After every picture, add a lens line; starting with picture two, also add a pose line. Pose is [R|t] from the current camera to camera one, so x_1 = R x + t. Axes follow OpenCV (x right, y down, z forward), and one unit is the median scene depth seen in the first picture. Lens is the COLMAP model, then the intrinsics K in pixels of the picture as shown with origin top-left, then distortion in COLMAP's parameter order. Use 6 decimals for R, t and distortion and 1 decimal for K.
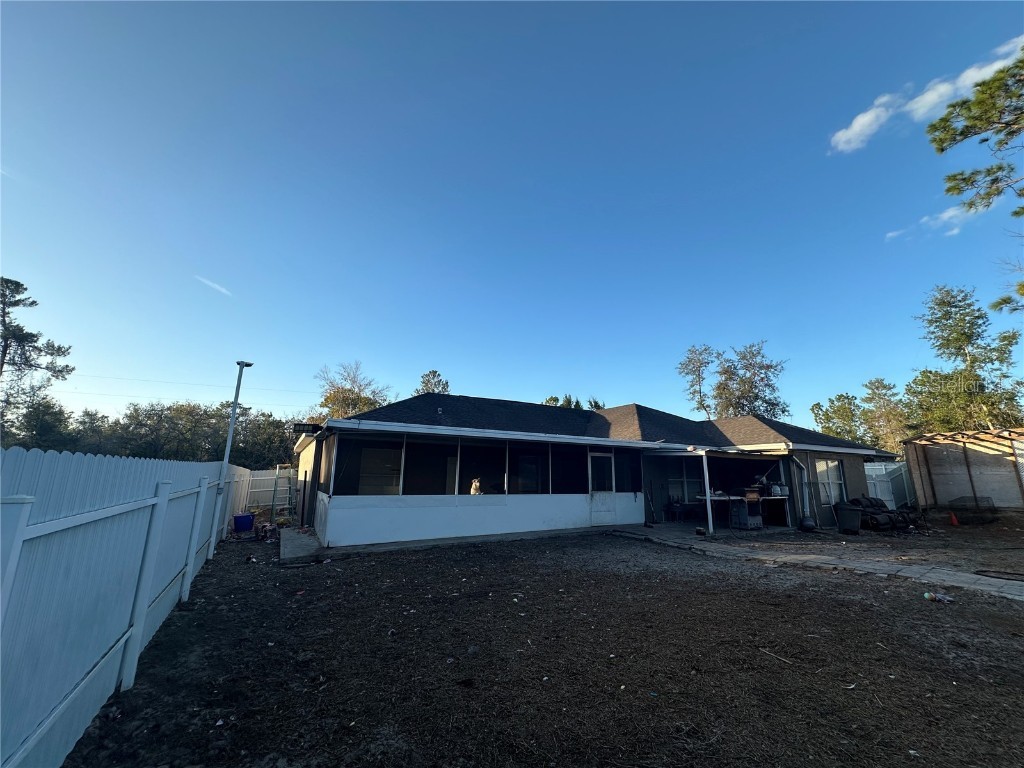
lens RADIAL K [[408.8, 0, 511.3], [0, 408.8, 381.6], [0, 0, 1]] dist [-0.000464, -0.000159]
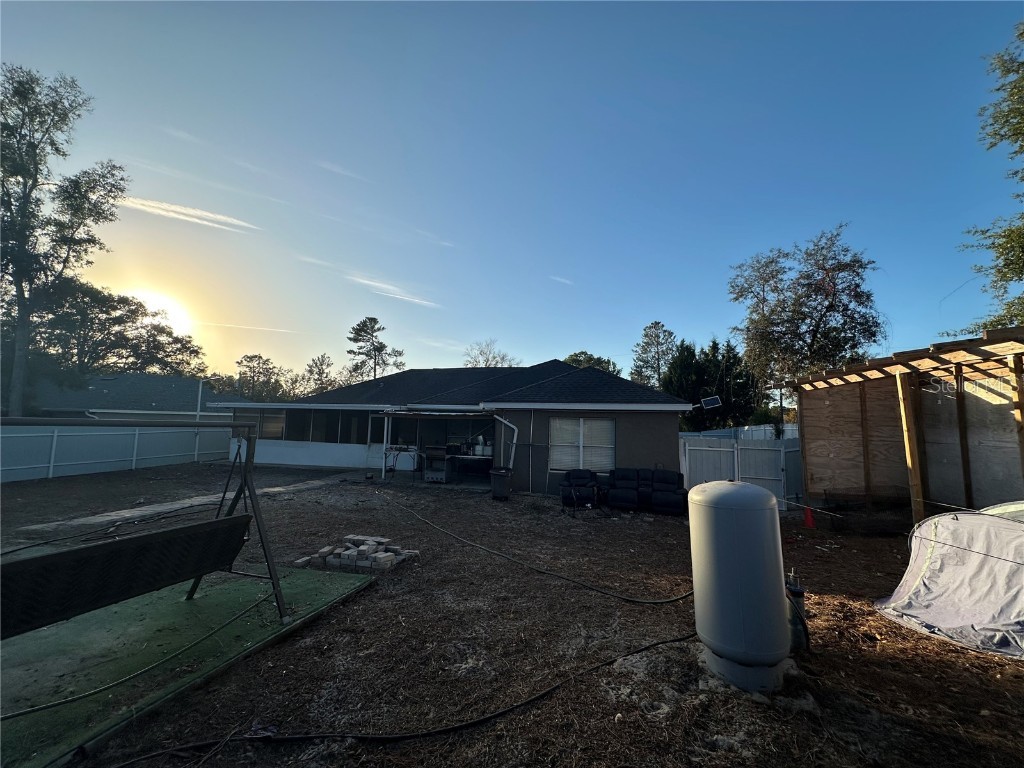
lens RADIAL K [[408.8, 0, 511.3], [0, 408.8, 381.6], [0, 0, 1]] dist [-0.000464, -0.000159]
pose [[0.703431, -0.064887, -0.707796, 1.077930], [0.144862, 0.988010, 0.053393, 0.046982], [0.695845, -0.140091, 0.704396, 0.292140]]
